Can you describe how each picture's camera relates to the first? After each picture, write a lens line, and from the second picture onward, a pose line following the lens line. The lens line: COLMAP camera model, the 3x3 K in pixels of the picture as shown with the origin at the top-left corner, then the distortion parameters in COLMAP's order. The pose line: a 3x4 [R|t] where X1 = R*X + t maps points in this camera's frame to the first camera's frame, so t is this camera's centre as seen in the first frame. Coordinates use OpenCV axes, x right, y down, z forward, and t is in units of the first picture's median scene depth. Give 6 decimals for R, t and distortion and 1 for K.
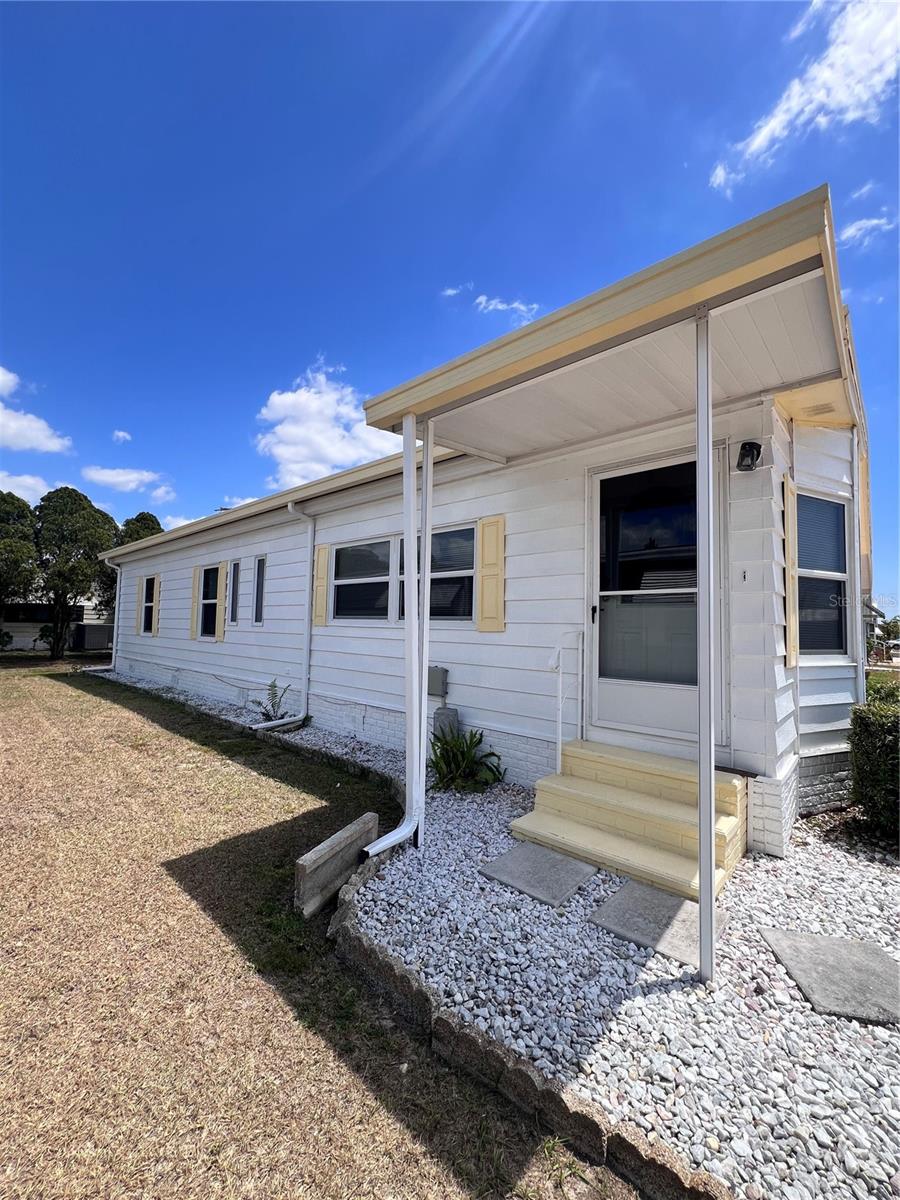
lens RADIAL K [[478.0, 0, 451.7], [0, 478.0, 599.5], [0, 0, 1]] dist [-0.001498, -0.000232]
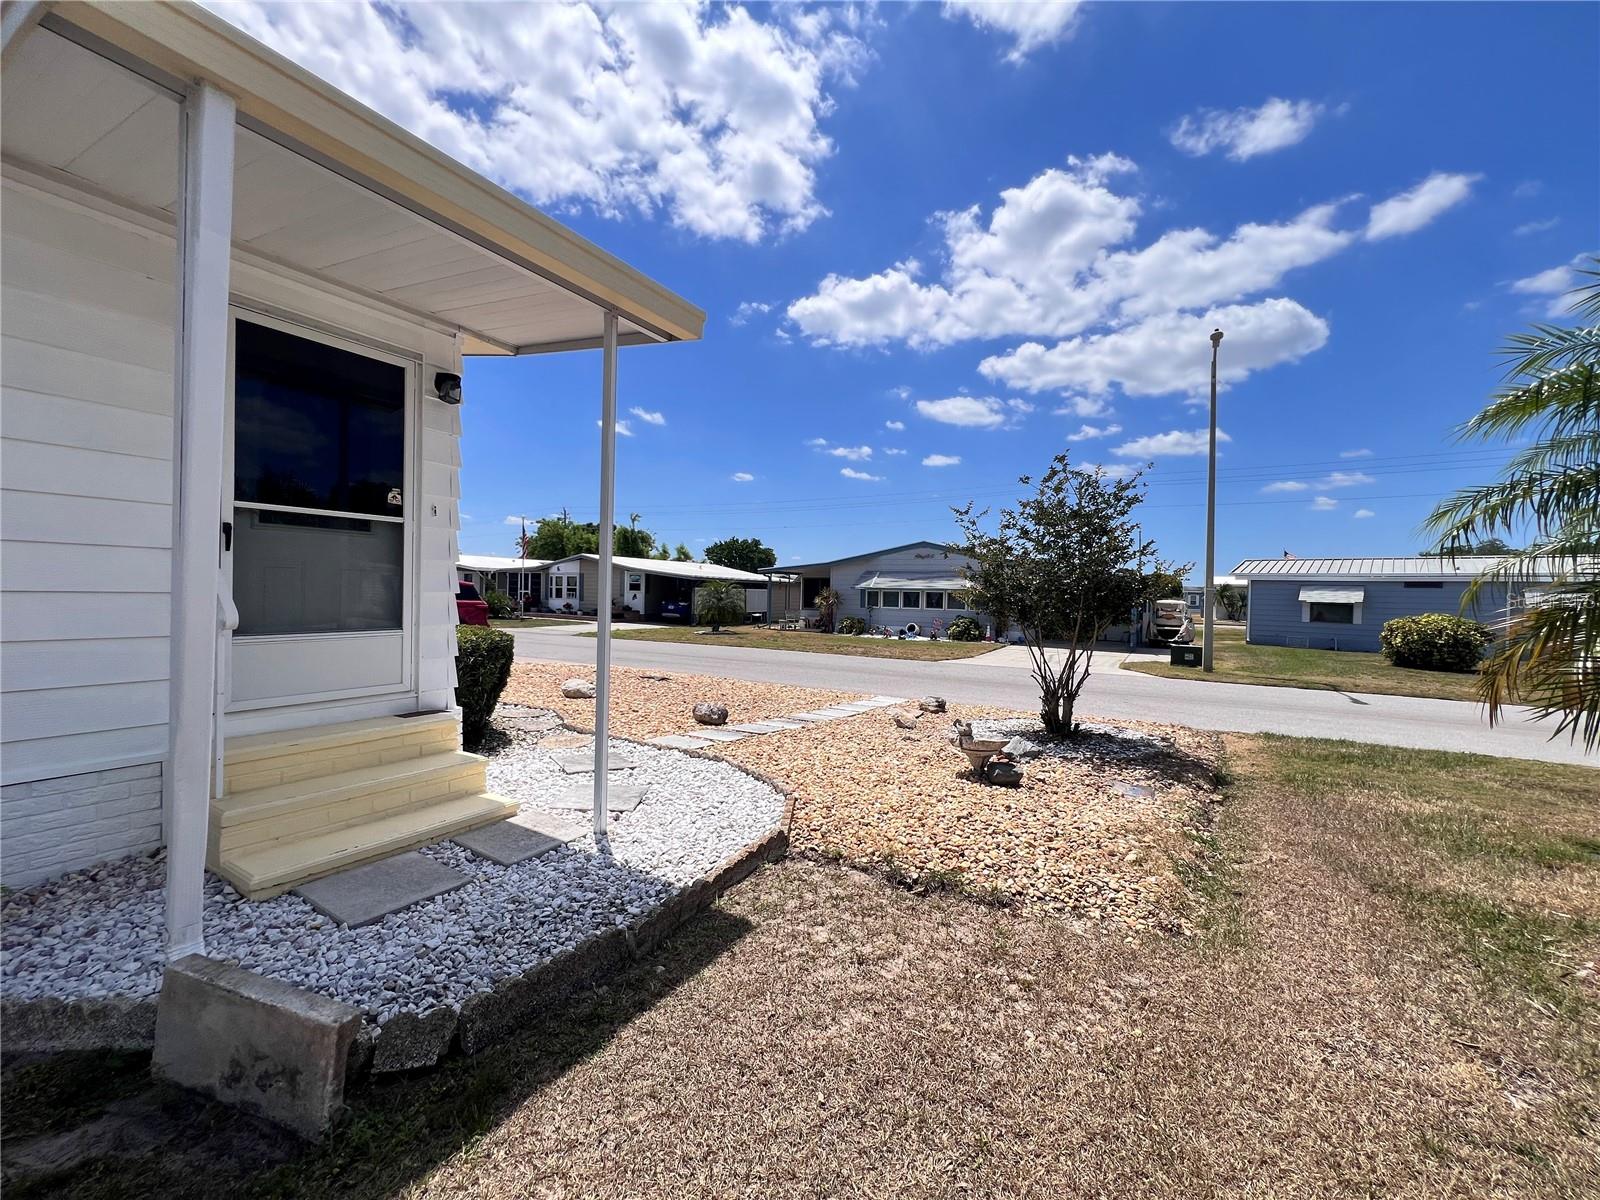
lens RADIAL K [[643.5, 0, 797.3], [0, 643.5, 591.8], [0, 0, 1]] dist [0.001093, 0.000261]
pose [[-0.187729, -0.023515, 0.981939, -0.786833], [-0.079665, 0.996784, 0.008640, 0.043621], [-0.978985, -0.076604, -0.188999, 0.515630]]
